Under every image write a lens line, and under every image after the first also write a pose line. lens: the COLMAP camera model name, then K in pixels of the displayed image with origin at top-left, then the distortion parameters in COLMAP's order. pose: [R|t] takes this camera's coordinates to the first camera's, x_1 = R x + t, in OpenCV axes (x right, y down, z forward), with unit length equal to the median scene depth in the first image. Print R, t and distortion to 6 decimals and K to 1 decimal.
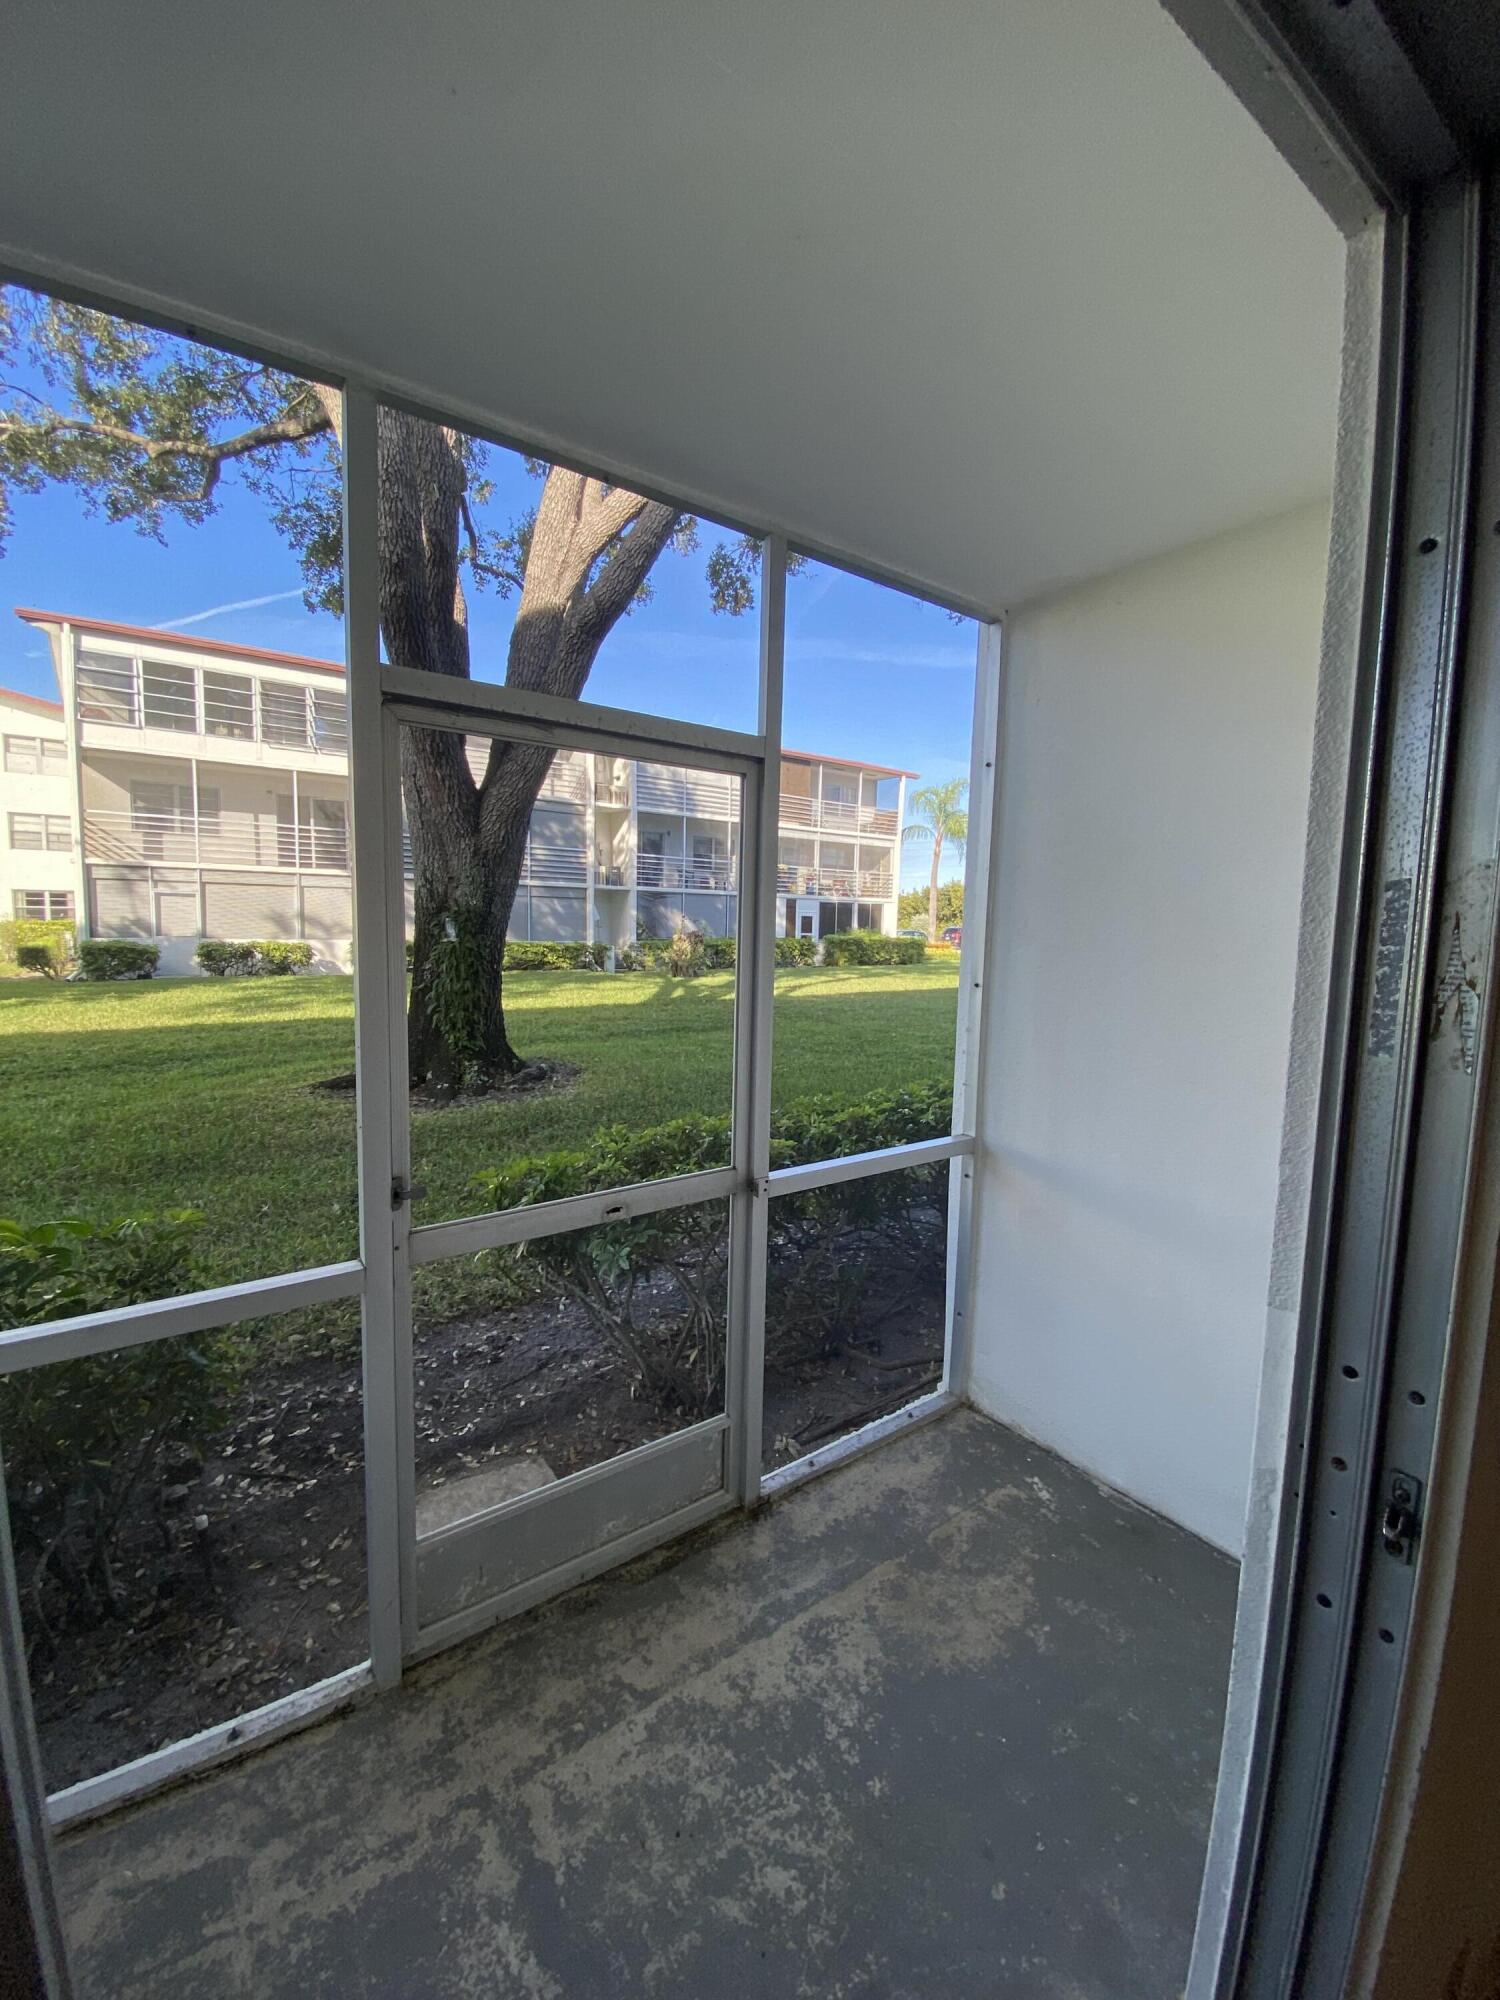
lens RADIAL K [[806.8, 0, 742.8], [0, 806.8, 1000.7], [0, 0, 1]] dist [0.017210, 0.000004]
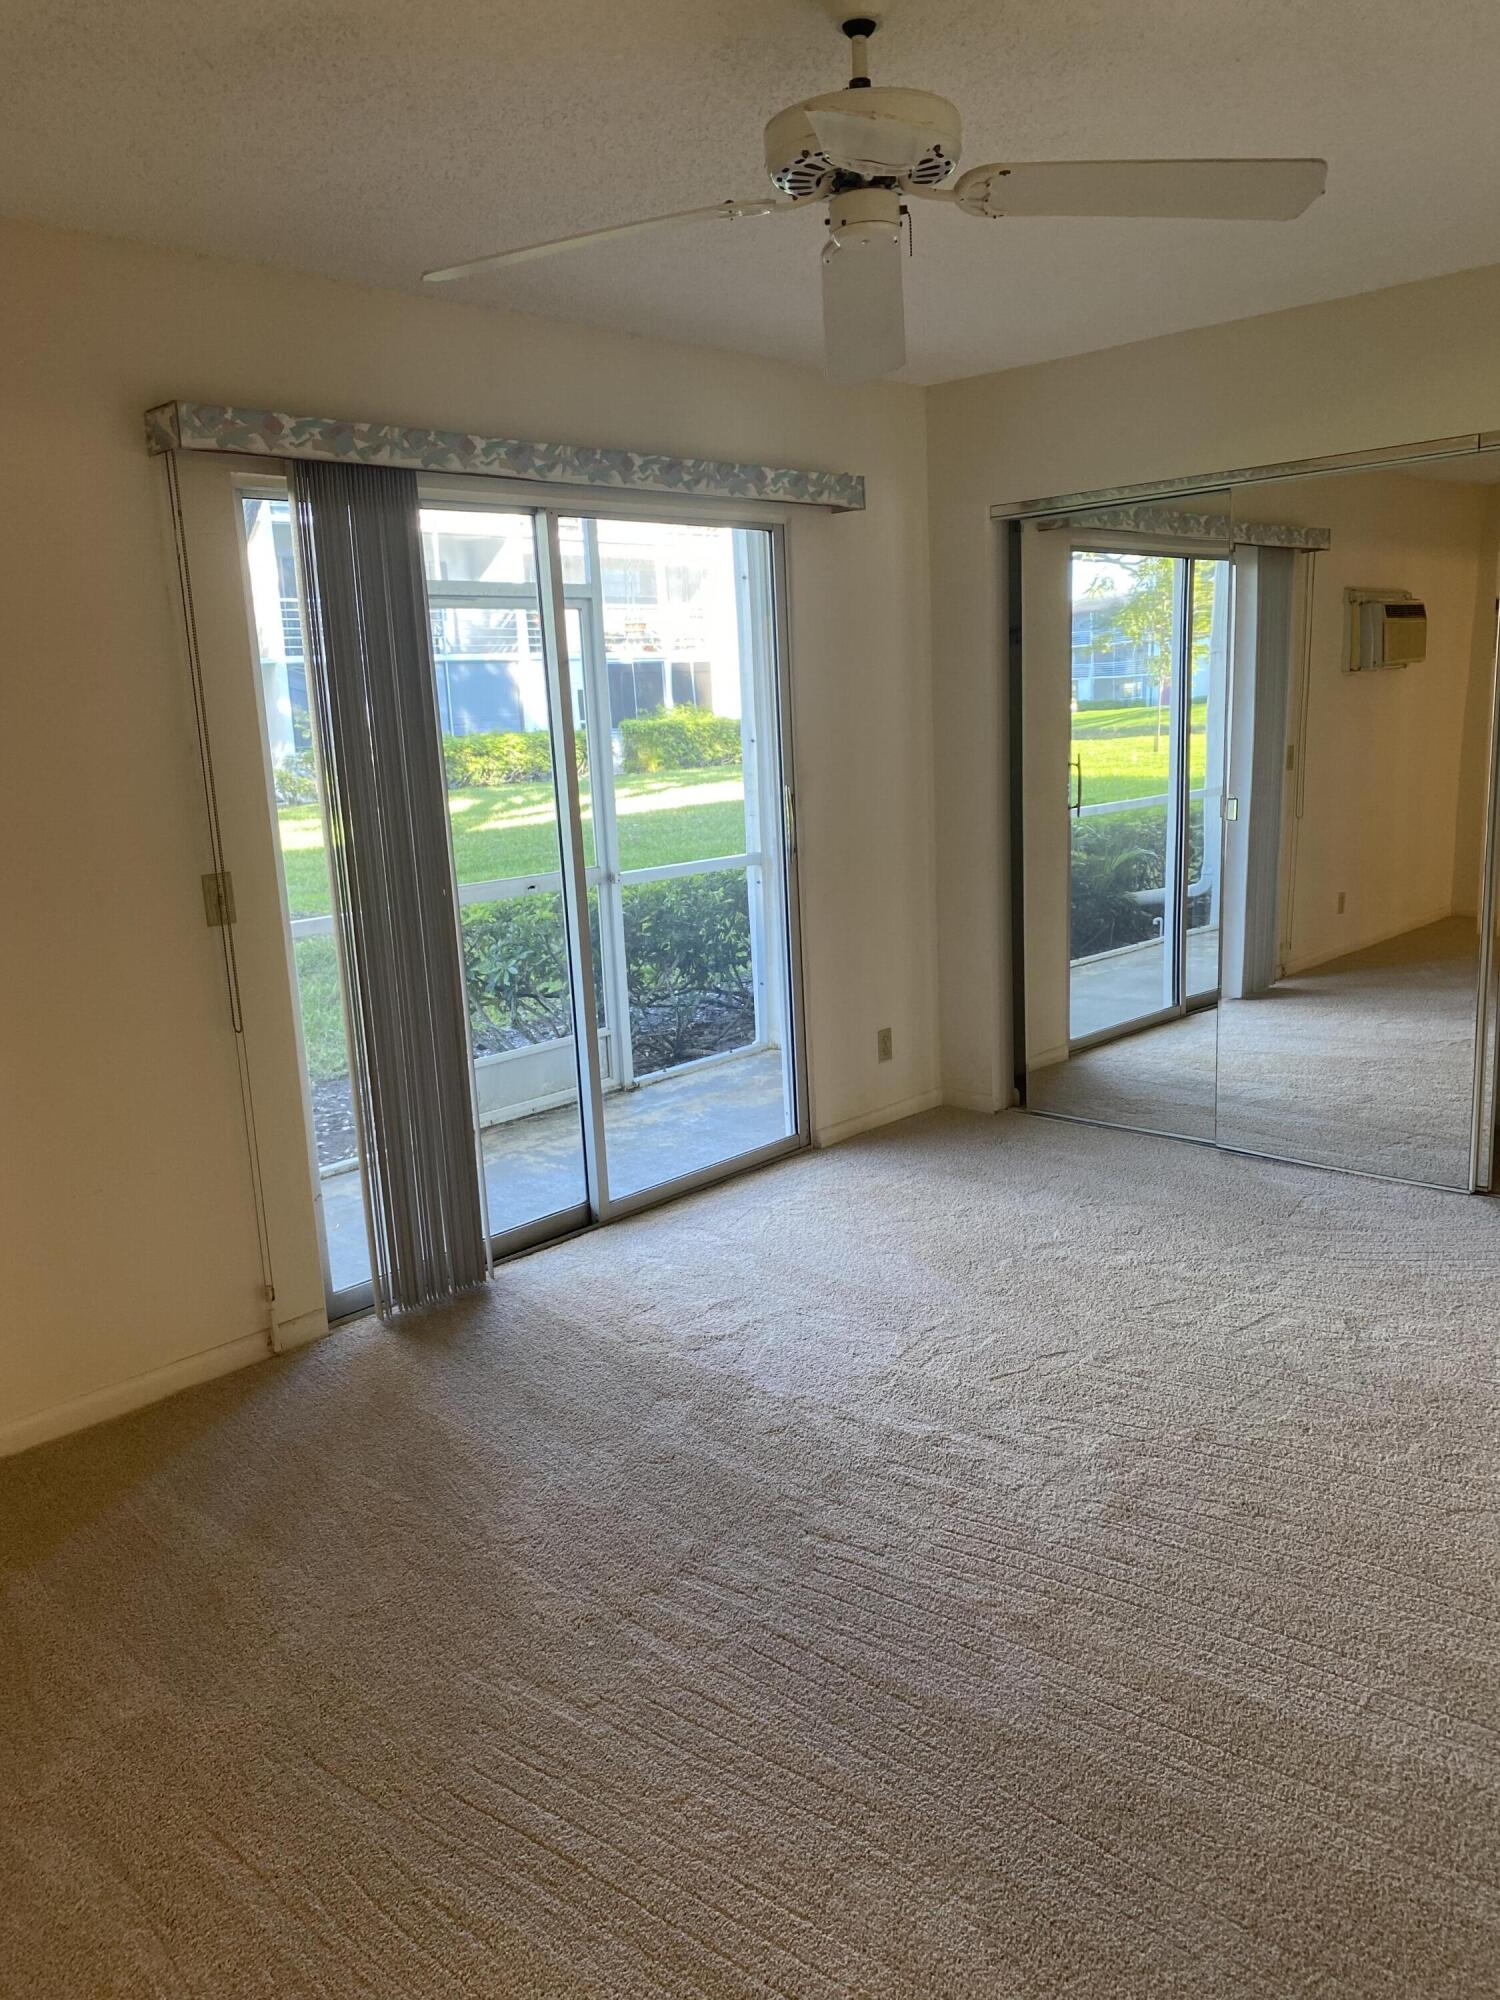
lens RADIAL K [[1534.1, 0, 750.0], [0, 1534.1, 1000.0], [0, 0, 1]] dist [-0.003045, 0.027788]
pose [[0.979979, -0.102841, 0.170483, -0.027198], [0.085978, 0.990904, 0.103519, 0.019352], [-0.179578, -0.086789, 0.979908, -0.210815]]
